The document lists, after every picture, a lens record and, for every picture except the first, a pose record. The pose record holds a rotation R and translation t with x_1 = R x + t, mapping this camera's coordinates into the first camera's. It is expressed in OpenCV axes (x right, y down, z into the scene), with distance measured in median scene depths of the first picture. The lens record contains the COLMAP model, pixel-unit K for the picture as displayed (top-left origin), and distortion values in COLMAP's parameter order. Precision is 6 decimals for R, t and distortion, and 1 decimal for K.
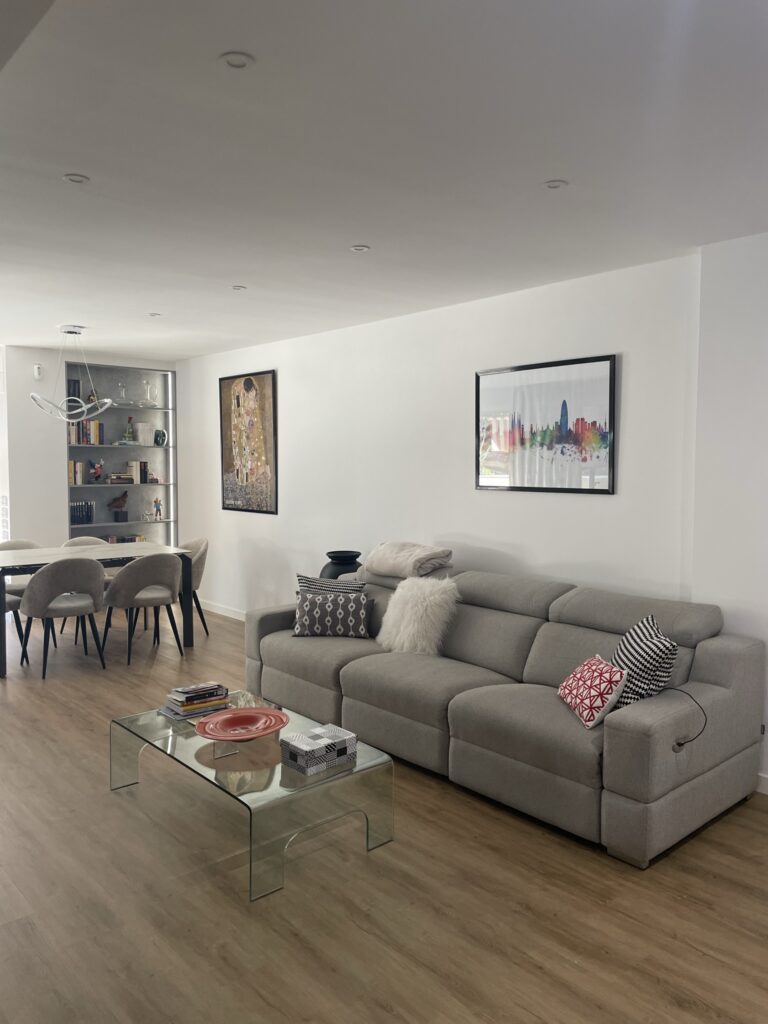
lens RADIAL K [[766.7, 0, 387.9], [0, 766.7, 504.1], [0, 0, 1]] dist [0.091597, -0.123636]
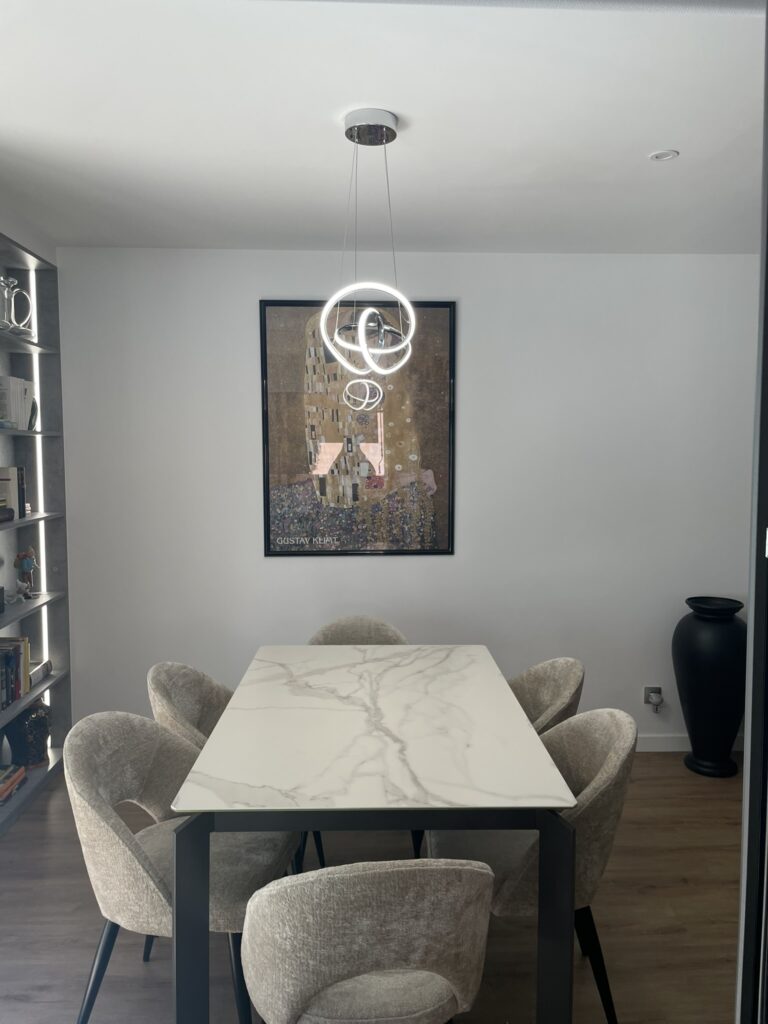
lens RADIAL K [[766.7, 0, 387.9], [0, 766.7, 504.1], [0, 0, 1]] dist [0.091597, -0.123636]
pose [[0.627395, -0.059217, 0.776446, -0.554720], [0.048743, 0.998135, 0.036738, -0.042594], [-0.777174, 0.014797, 0.629112, 0.601976]]
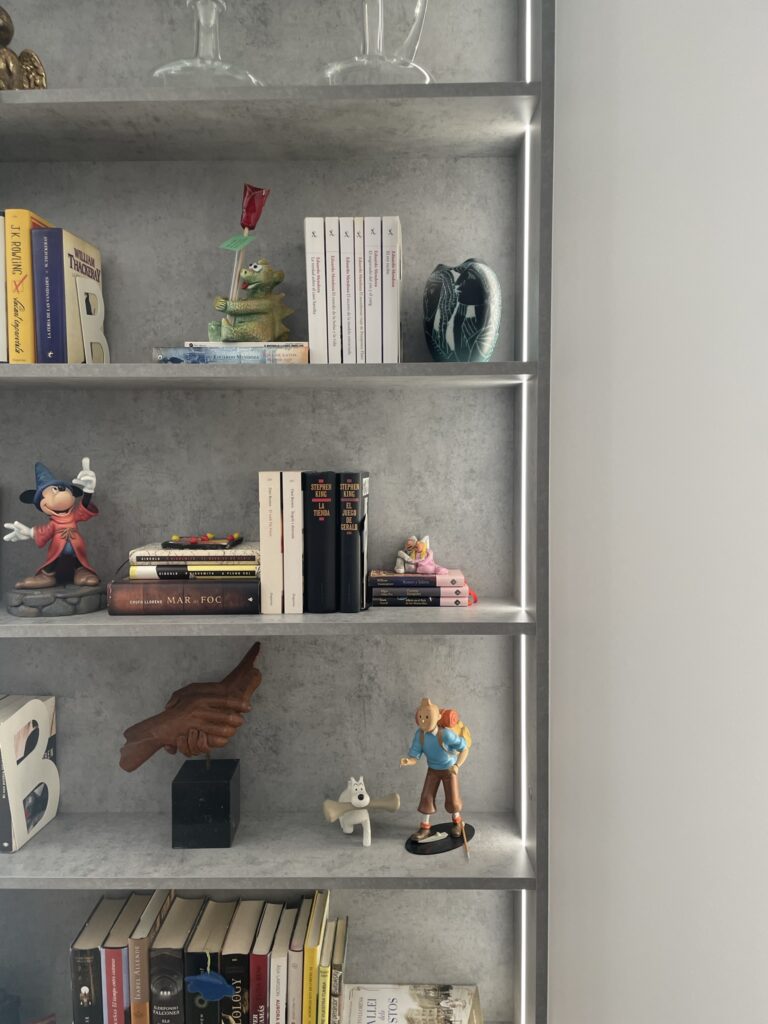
lens RADIAL K [[766.7, 0, 387.9], [0, 766.7, 504.1], [0, 0, 1]] dist [0.091597, -0.123636]
pose [[0.737562, 0.030017, -0.674612, -0.215574], [-0.029960, 0.999482, 0.011716, -0.053487], [0.674615, 0.011570, 0.738079, 0.945986]]
